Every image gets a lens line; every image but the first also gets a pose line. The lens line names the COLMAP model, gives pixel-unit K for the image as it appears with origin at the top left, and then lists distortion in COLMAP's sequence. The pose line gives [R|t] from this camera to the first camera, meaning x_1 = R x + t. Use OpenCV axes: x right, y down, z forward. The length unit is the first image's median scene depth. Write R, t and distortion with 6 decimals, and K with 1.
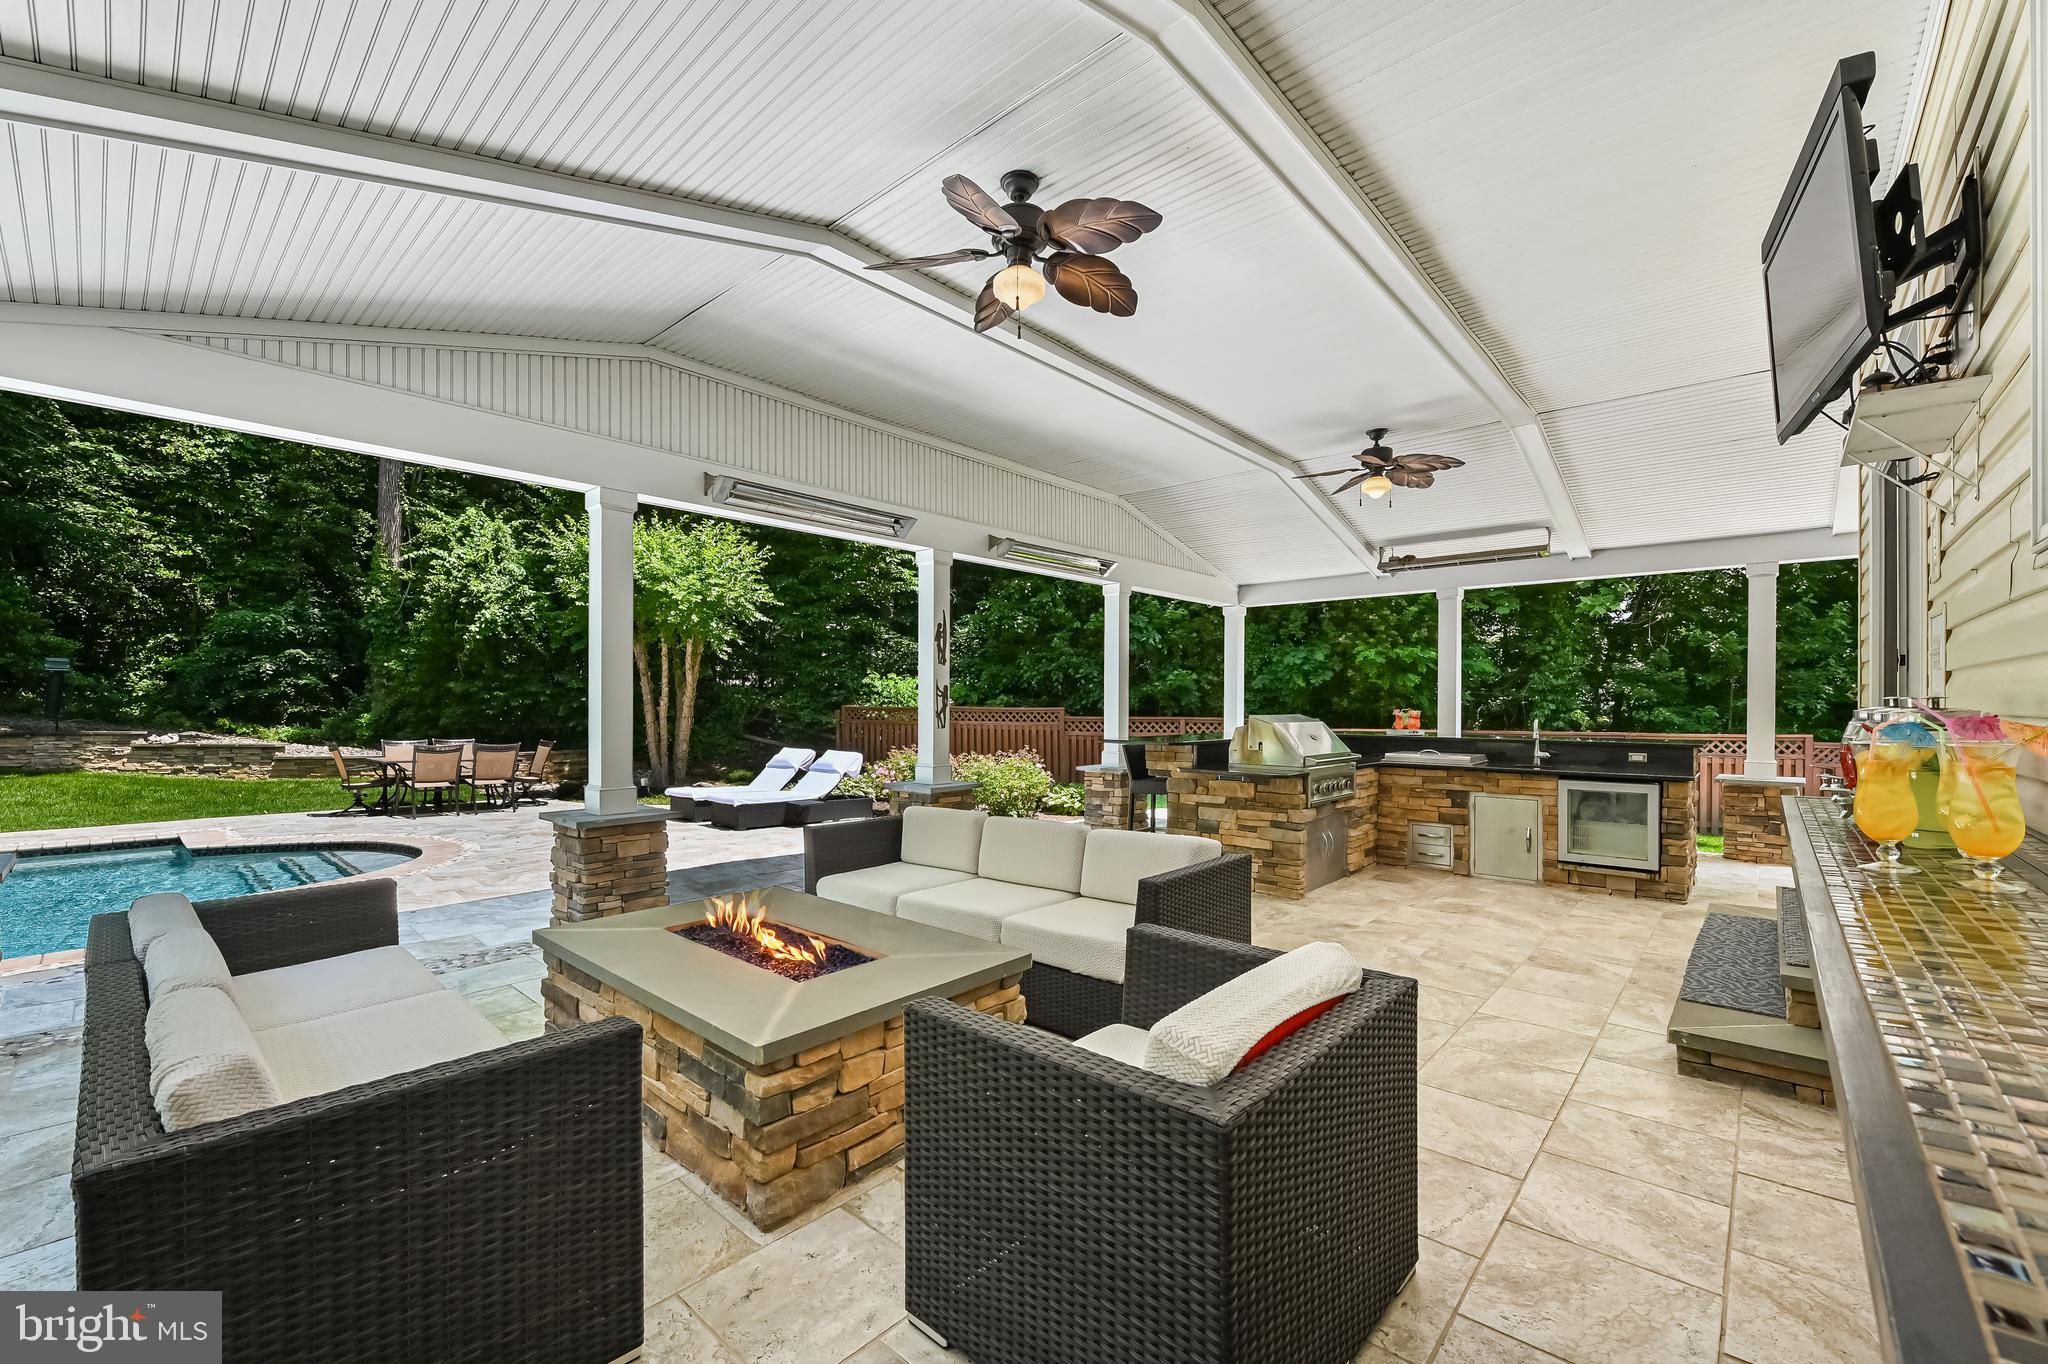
lens RADIAL K [[827.4, 0, 1032.5], [0, 827.4, 699.7], [0, 0, 1]] dist [-0.001378, -0.003988]
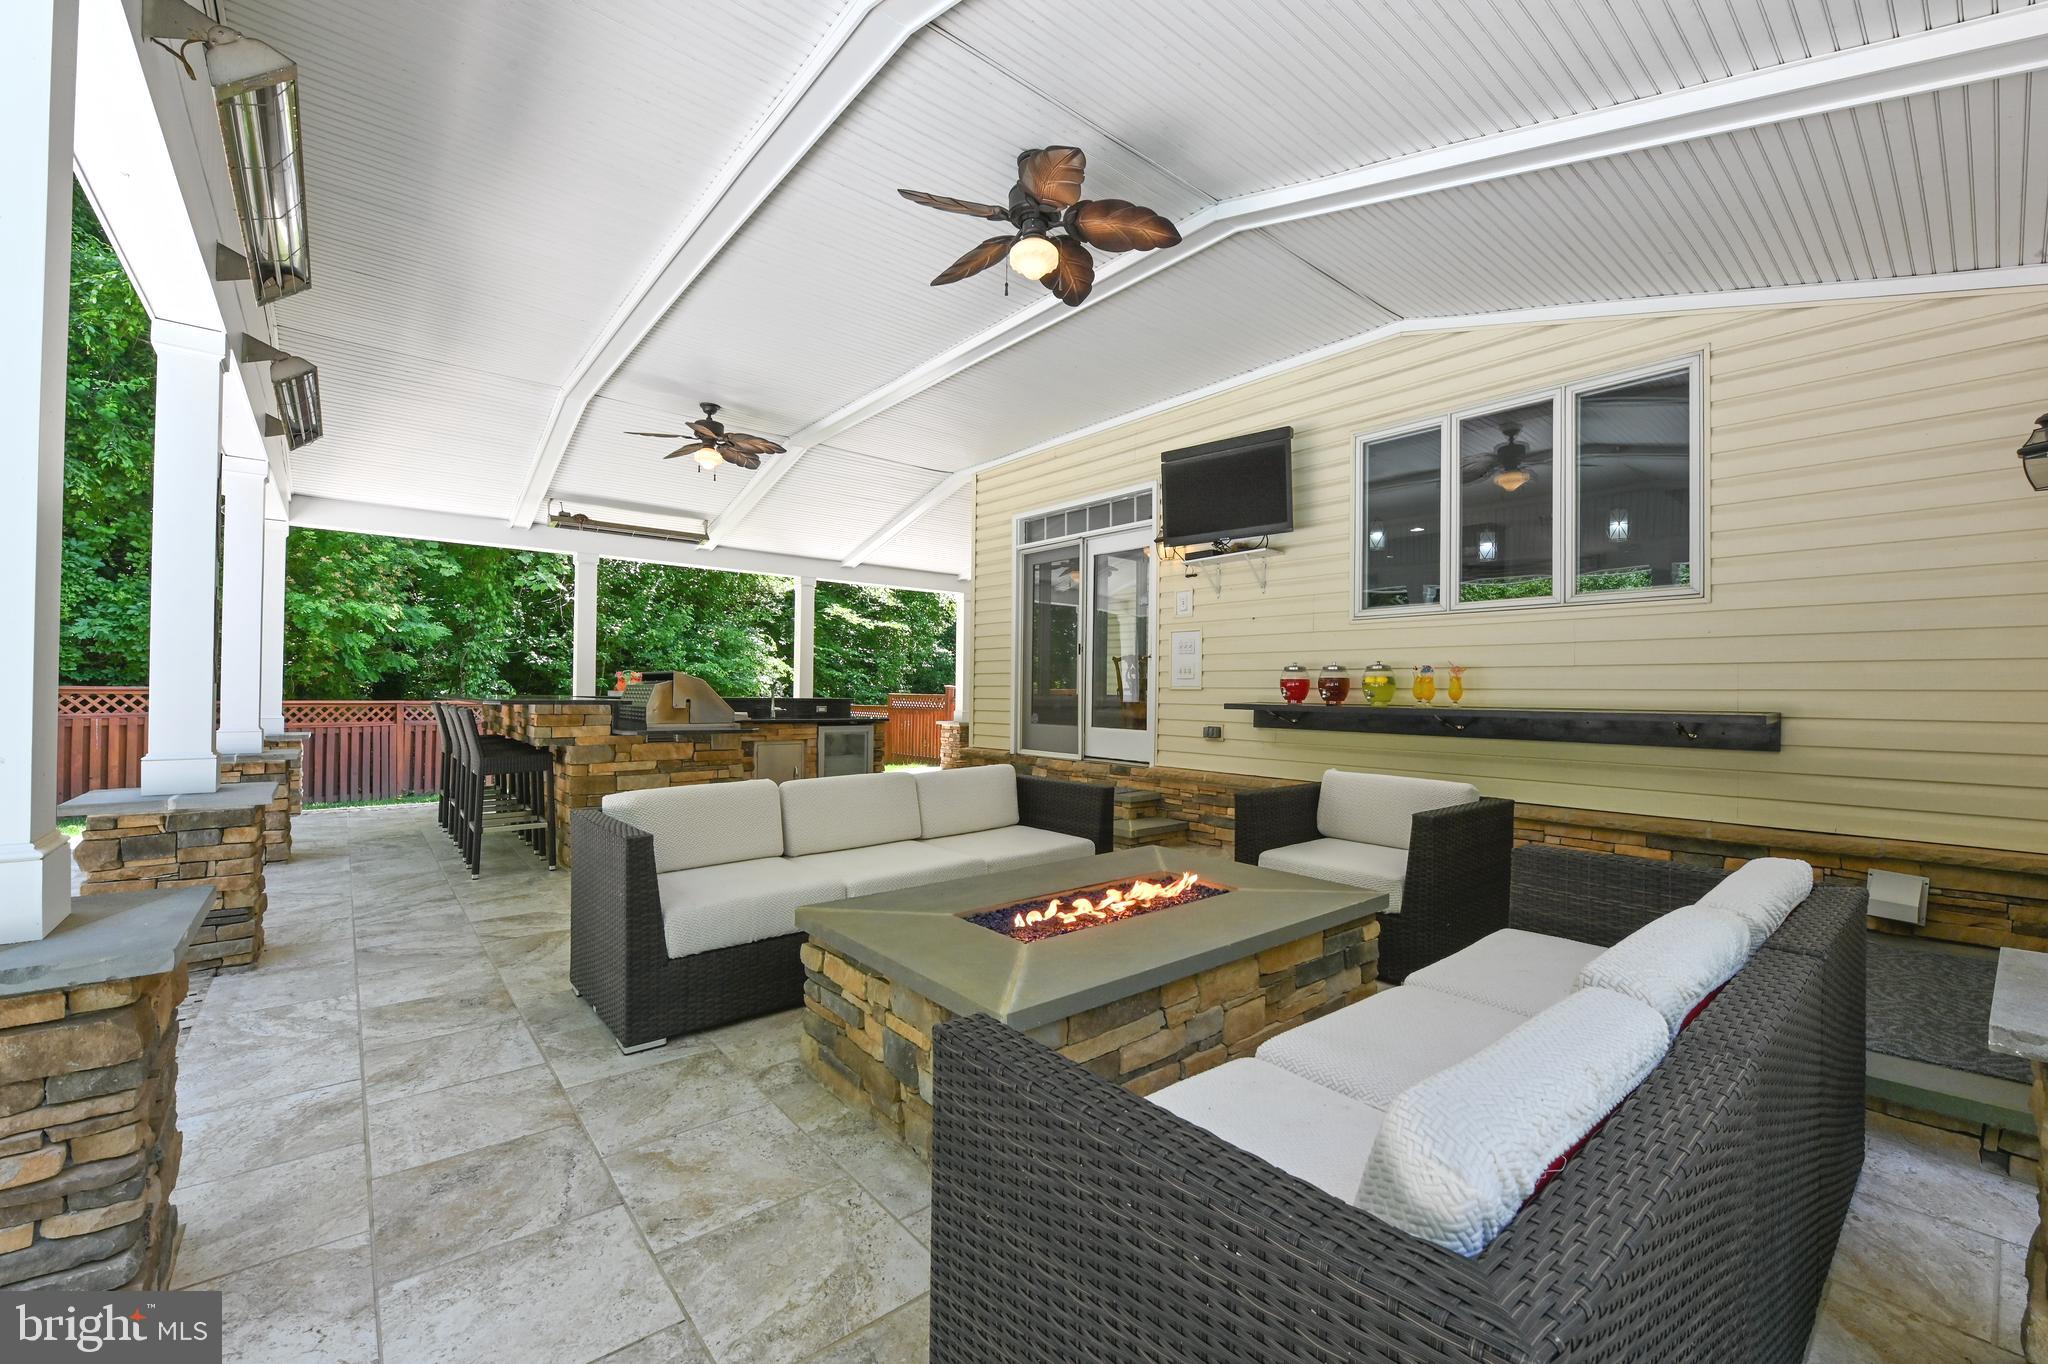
lens RADIAL K [[823.6, 0, 1024.2], [0, 823.6, 686.1], [0, 0, 1]] dist [-0.012081, 0.000190]
pose [[0.148788, 0.007976, 0.988837, -0.497183], [-0.016910, 0.999842, -0.005521, 0.028729], [-0.988724, -0.015900, 0.148900, 0.396775]]
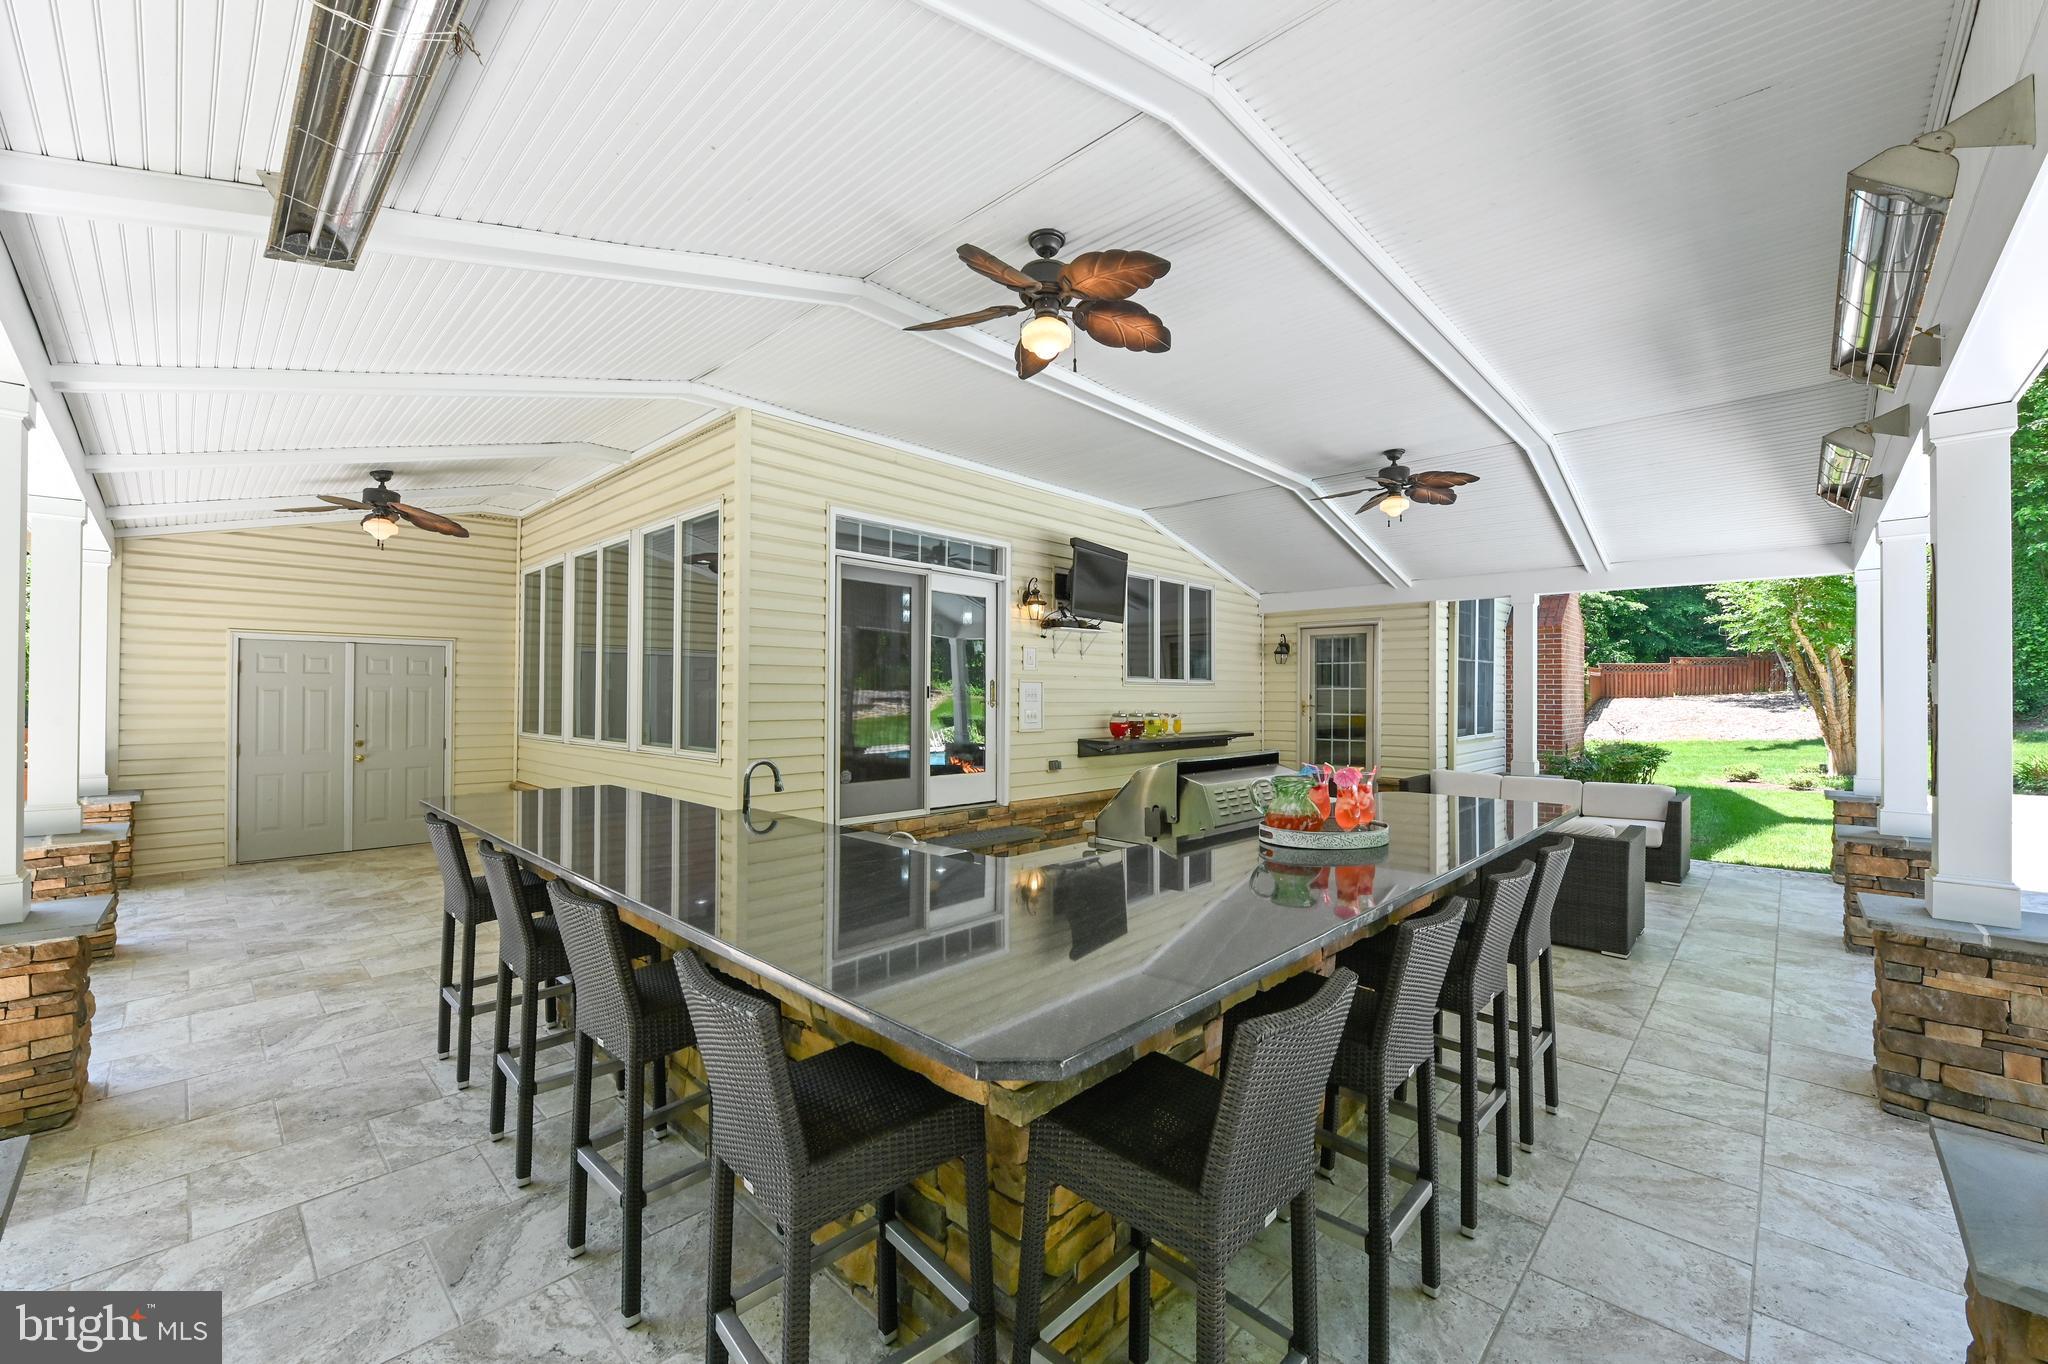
lens RADIAL K [[827.4, 0, 1032.5], [0, 827.4, 699.7], [0, 0, 1]] dist [-0.001378, -0.003988]
pose [[-0.999783, -0.002385, 0.020706, 0.373109], [-0.002424, 0.999995, -0.001857, -0.013995], [-0.020702, -0.001907, -0.999784, 1.396985]]
